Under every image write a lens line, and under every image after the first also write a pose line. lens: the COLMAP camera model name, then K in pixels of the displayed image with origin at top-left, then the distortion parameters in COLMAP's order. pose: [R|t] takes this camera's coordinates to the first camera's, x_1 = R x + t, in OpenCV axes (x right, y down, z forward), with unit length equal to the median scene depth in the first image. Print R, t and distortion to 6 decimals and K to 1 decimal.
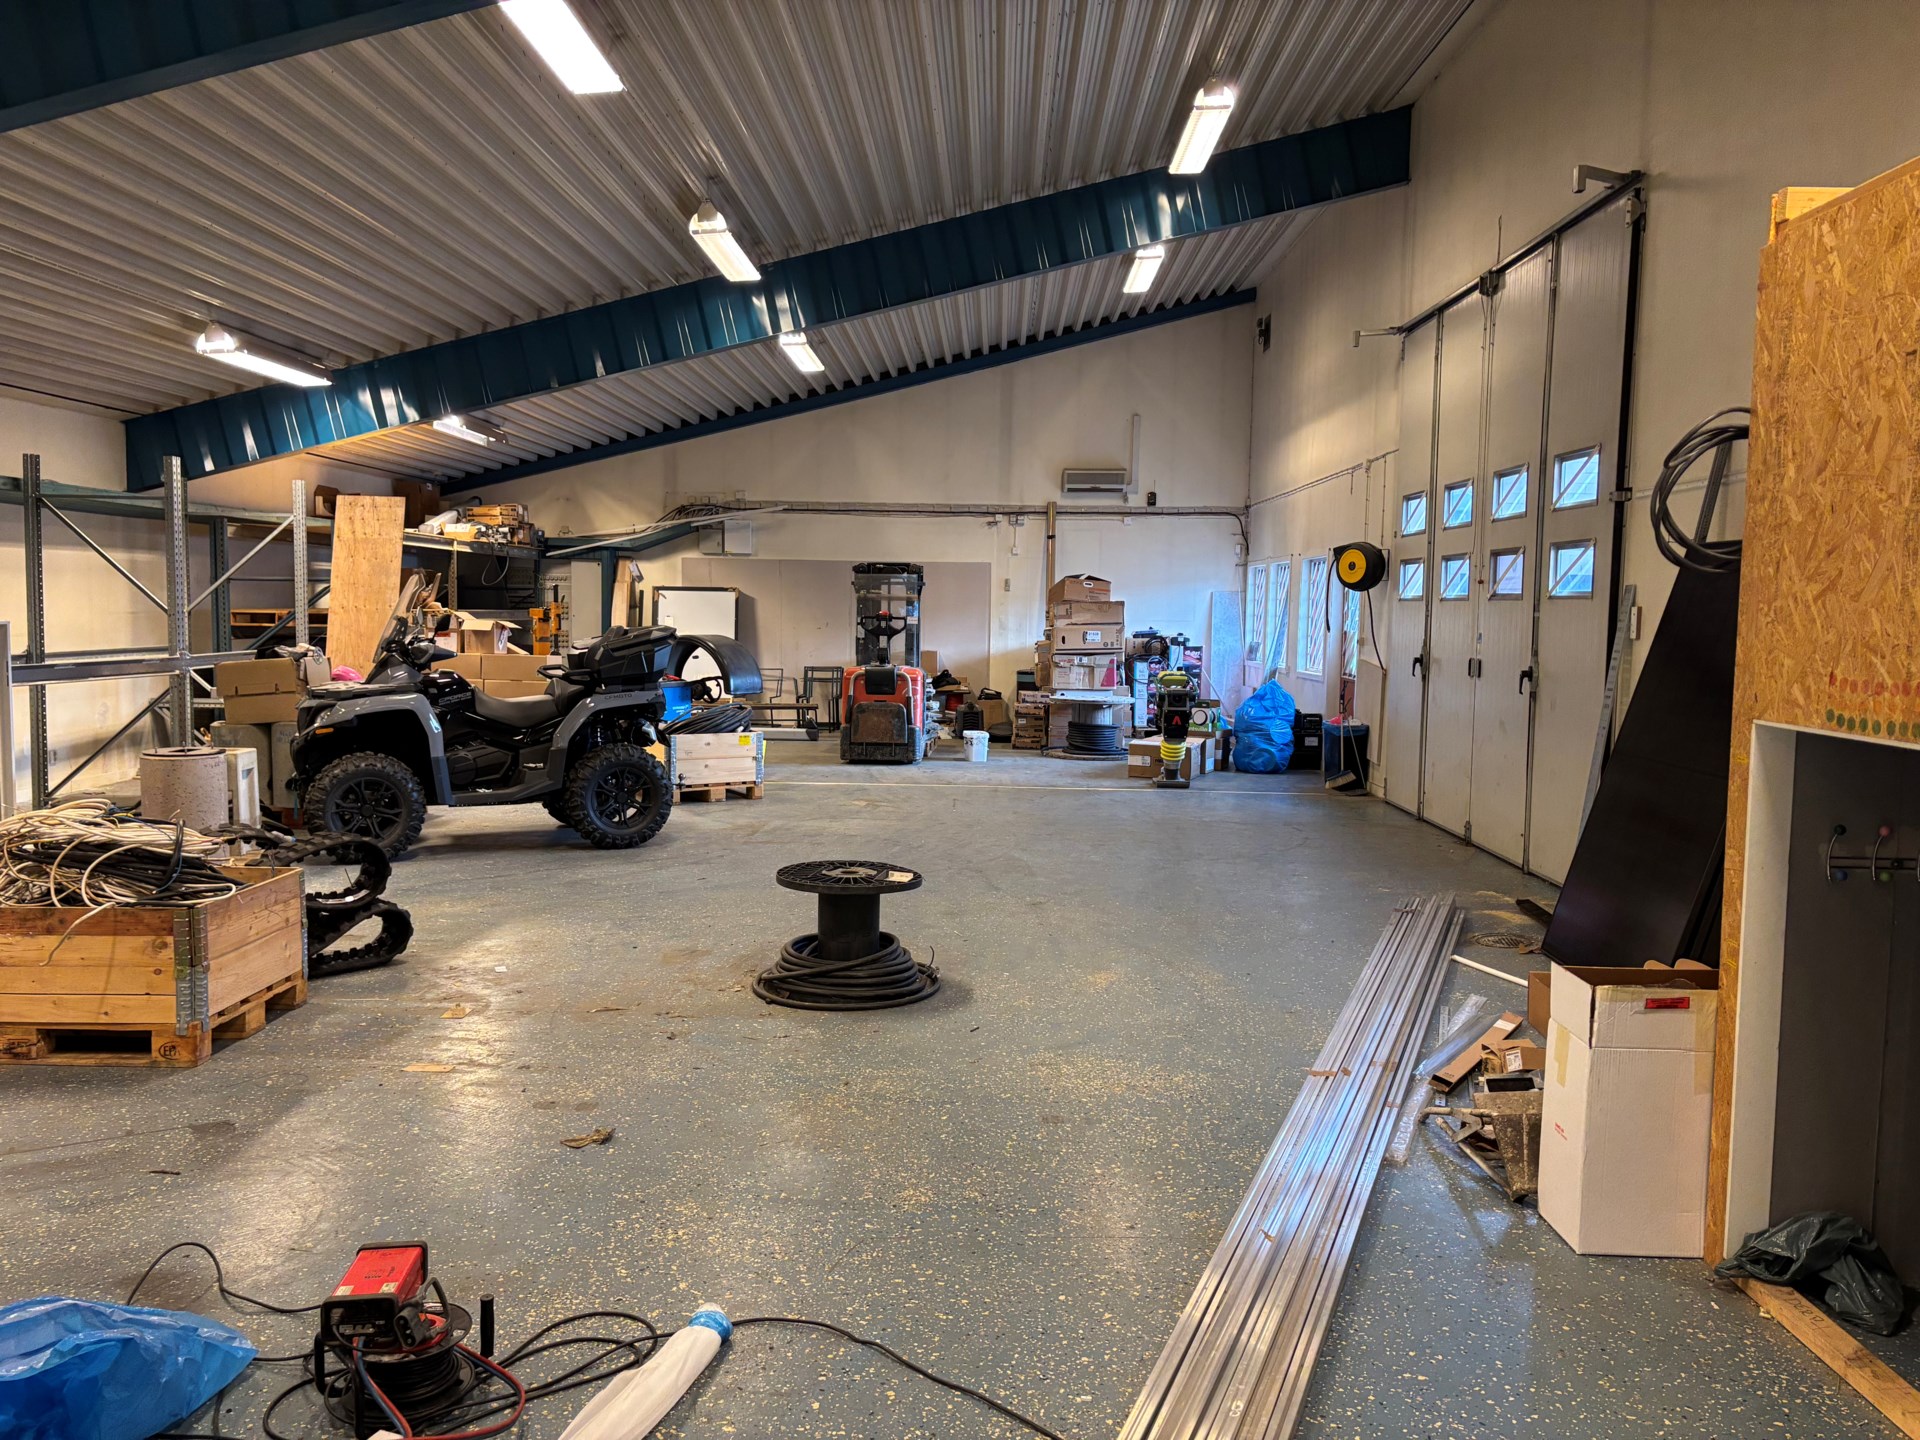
lens RADIAL K [[1446.2, 0, 960.0], [0, 1446.2, 720.0], [0, 0, 1]] dist [0.030887, -0.038567]
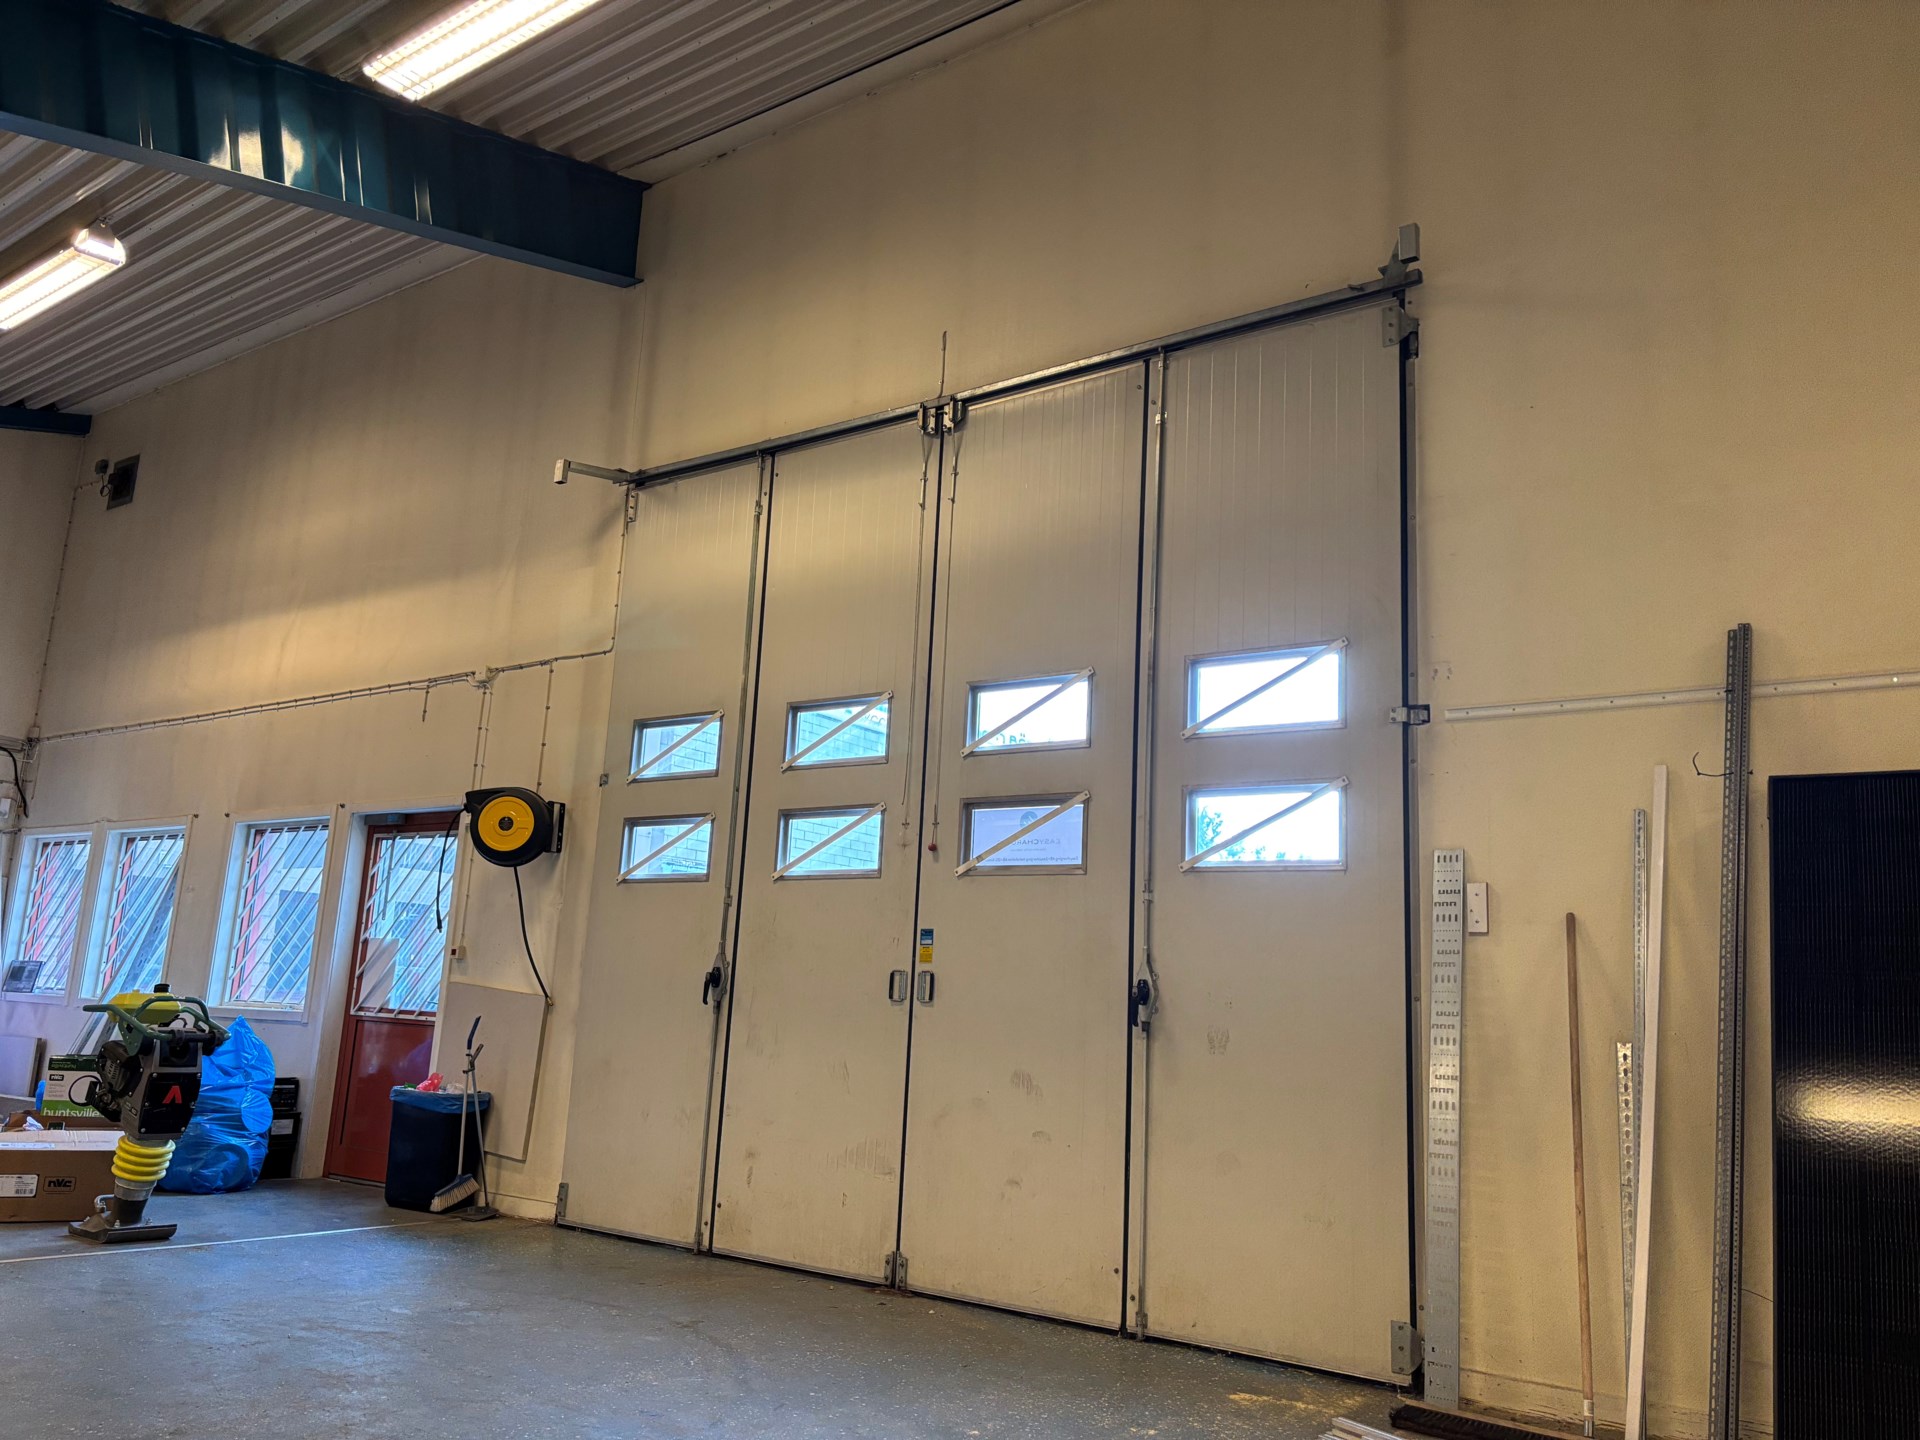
lens RADIAL K [[1446.2, 0, 960.0], [0, 1446.2, 720.0], [0, 0, 1]] dist [0.030887, -0.038567]
pose [[0.569338, 0.176943, 0.802836, -0.116598], [0.024374, 0.972500, -0.231622, -0.002490], [-0.821742, 0.151440, 0.549369, 0.495838]]
